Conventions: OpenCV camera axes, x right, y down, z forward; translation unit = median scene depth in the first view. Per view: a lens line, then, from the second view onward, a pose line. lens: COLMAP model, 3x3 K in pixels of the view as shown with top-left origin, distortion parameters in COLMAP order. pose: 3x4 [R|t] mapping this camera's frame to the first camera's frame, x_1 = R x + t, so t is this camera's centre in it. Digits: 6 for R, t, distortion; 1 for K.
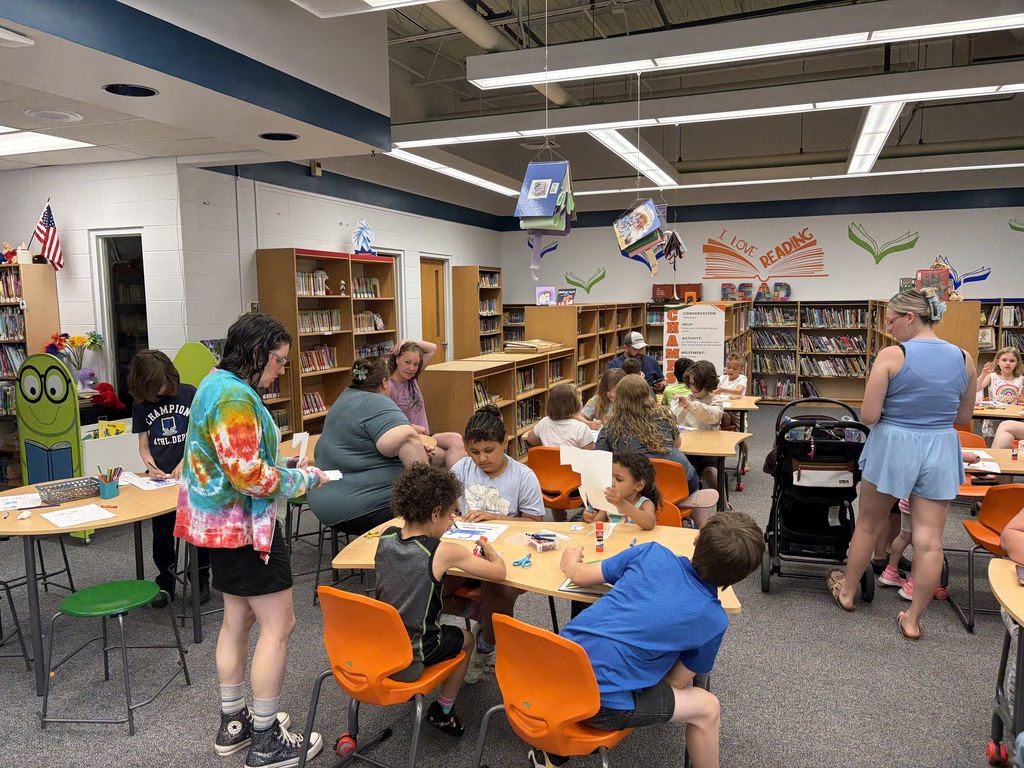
lens RADIAL K [[785.4, 0, 514.1], [0, 785.4, 389.5], [0, 0, 1]] dist [0.099955, -0.050182]
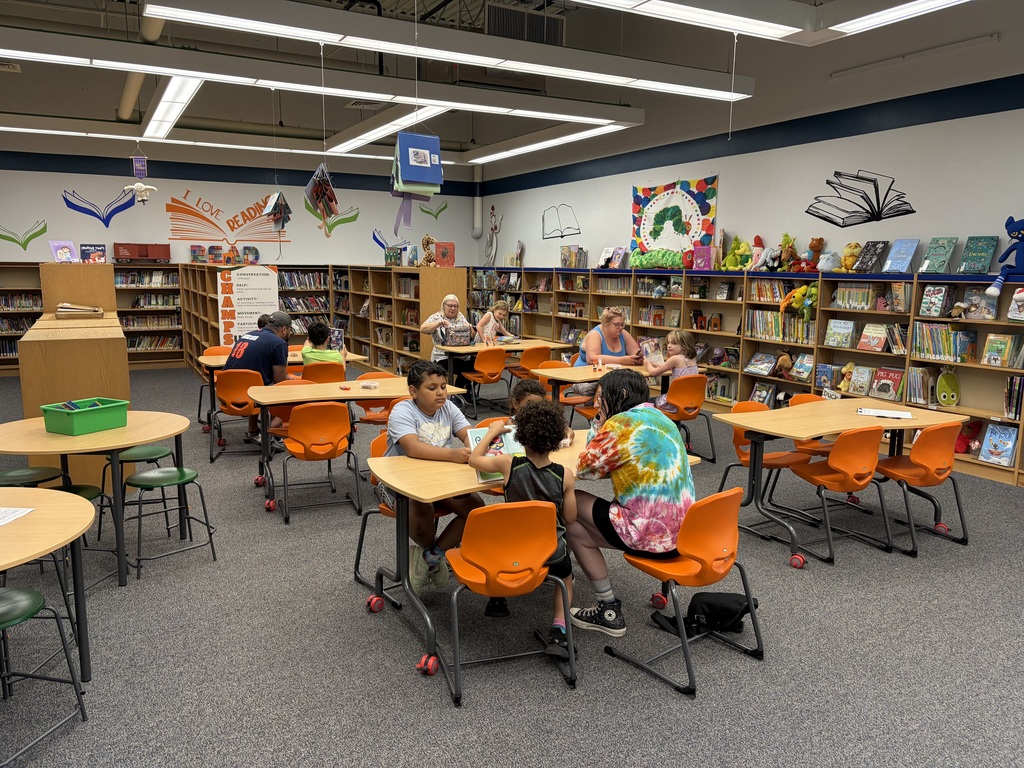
lens RADIAL K [[785.4, 0, 493.7], [0, 785.4, 379.3], [0, 0, 1]] dist [0.099955, -0.050182]
pose [[0.671626, -0.096303, 0.734605, -0.301682], [0.074479, 0.995270, 0.062380, -0.001868], [-0.737137, 0.012817, 0.675621, 0.071700]]
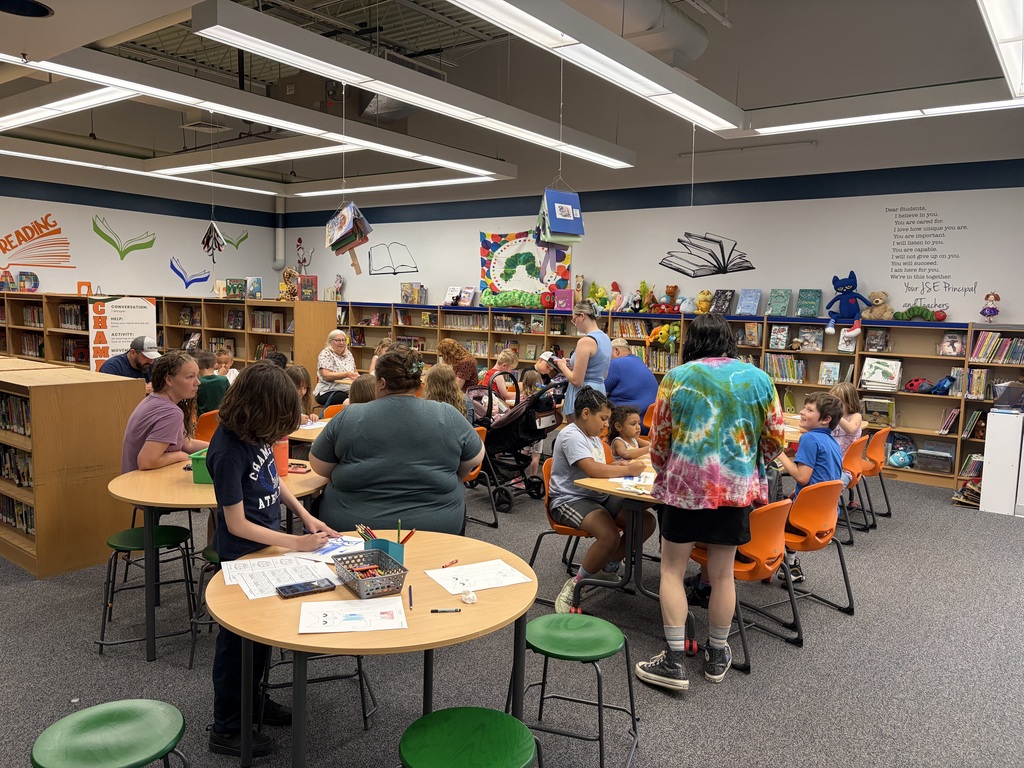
lens RADIAL K [[785.4, 0, 482.1], [0, 785.4, 404.8], [0, 0, 1]] dist [0.099955, -0.050182]
pose [[0.307962, -0.108506, 0.945191, -0.493214], [0.083109, 0.992745, 0.086887, -0.027818], [-0.947762, 0.051796, 0.314745, 0.299775]]
